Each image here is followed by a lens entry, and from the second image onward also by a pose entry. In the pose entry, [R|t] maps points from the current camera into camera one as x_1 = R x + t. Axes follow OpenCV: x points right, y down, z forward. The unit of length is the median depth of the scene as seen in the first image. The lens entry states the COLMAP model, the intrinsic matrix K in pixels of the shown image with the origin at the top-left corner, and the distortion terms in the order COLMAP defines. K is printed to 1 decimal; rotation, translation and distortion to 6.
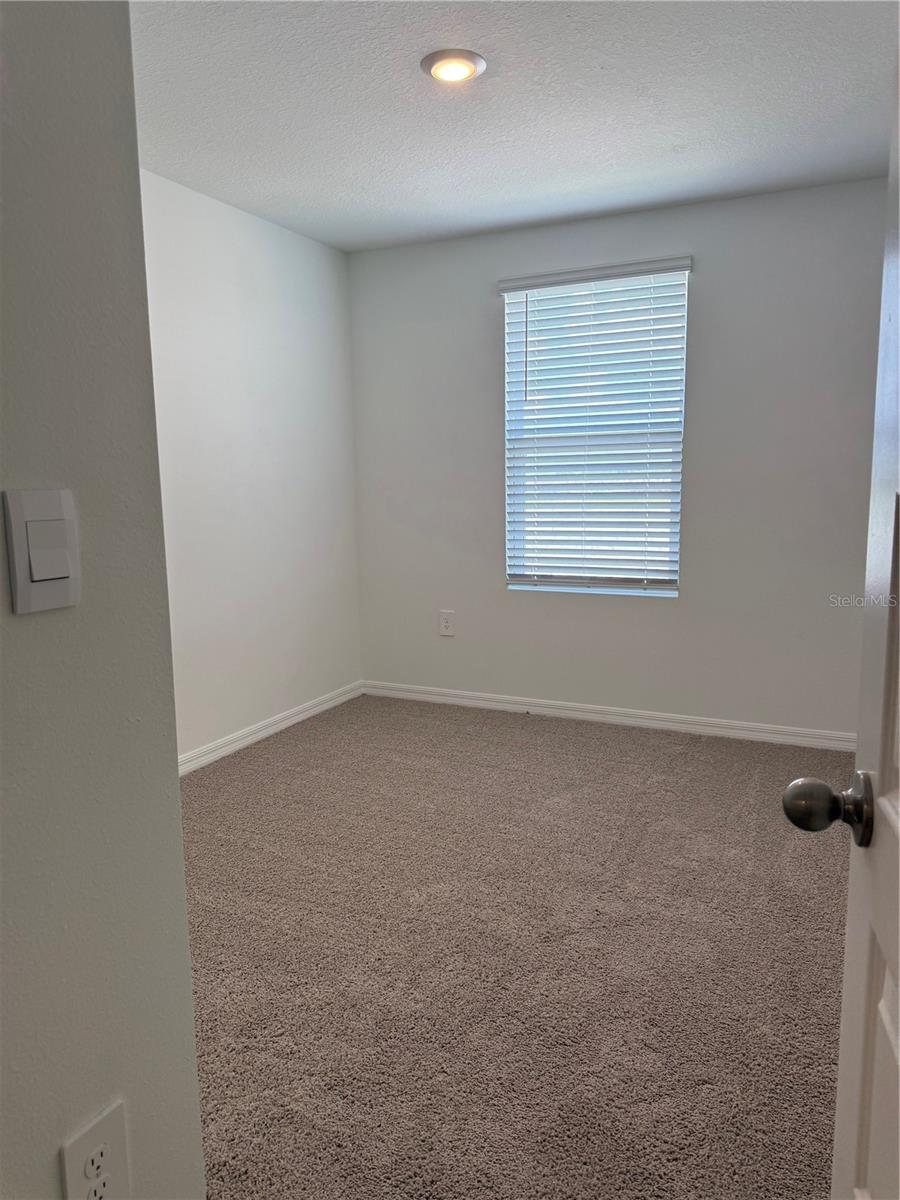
lens RADIAL K [[849.8, 0, 449.2], [0, 849.8, 599.8], [0, 0, 1]] dist [0.004933, -0.002916]
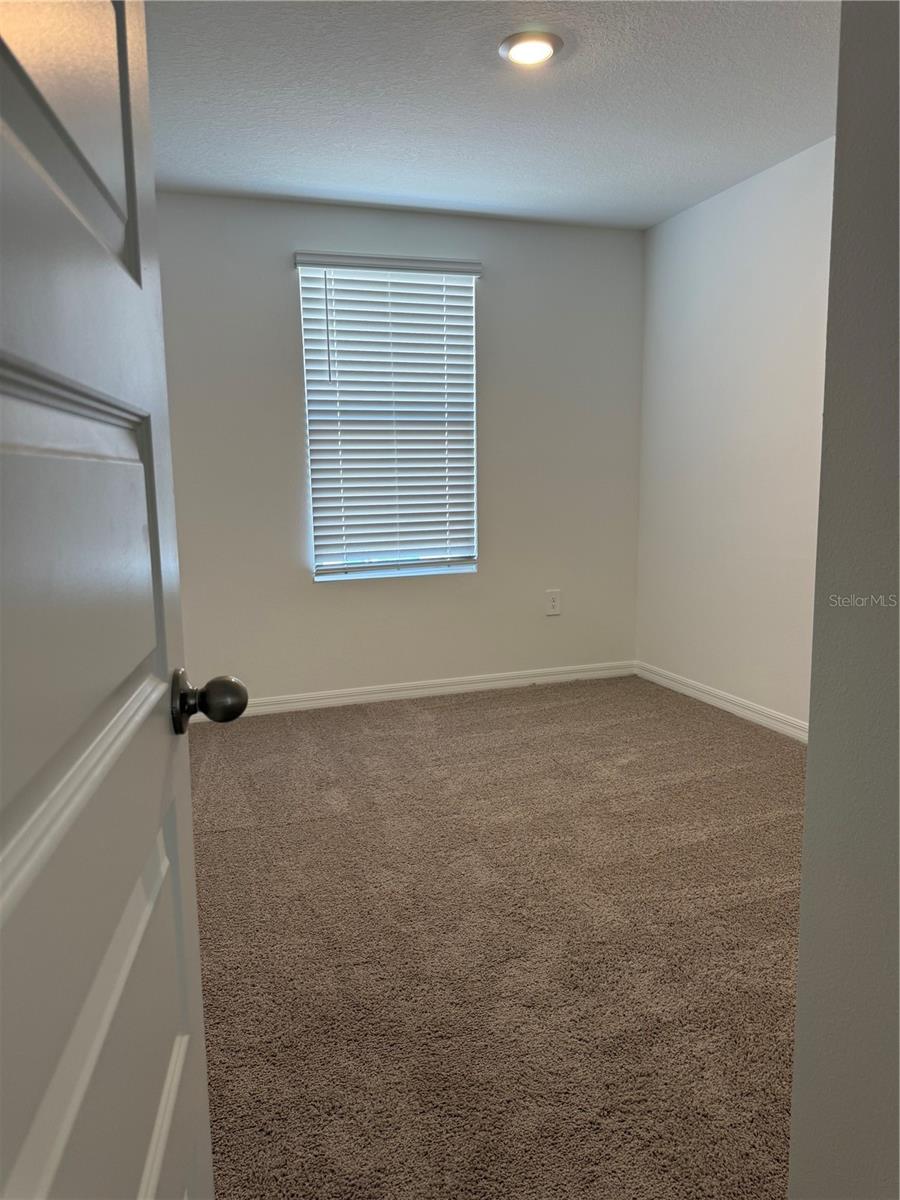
lens RADIAL K [[832.5, 0, 450.0], [0, 832.5, 600.0], [0, 0, 1]] dist [-0.001673, -0.001348]
pose [[0.702602, -0.114964, 0.702235, -0.517533], [0.108152, 0.992650, 0.054300, -0.028119], [-0.703316, 0.037797, 0.709871, 0.253064]]
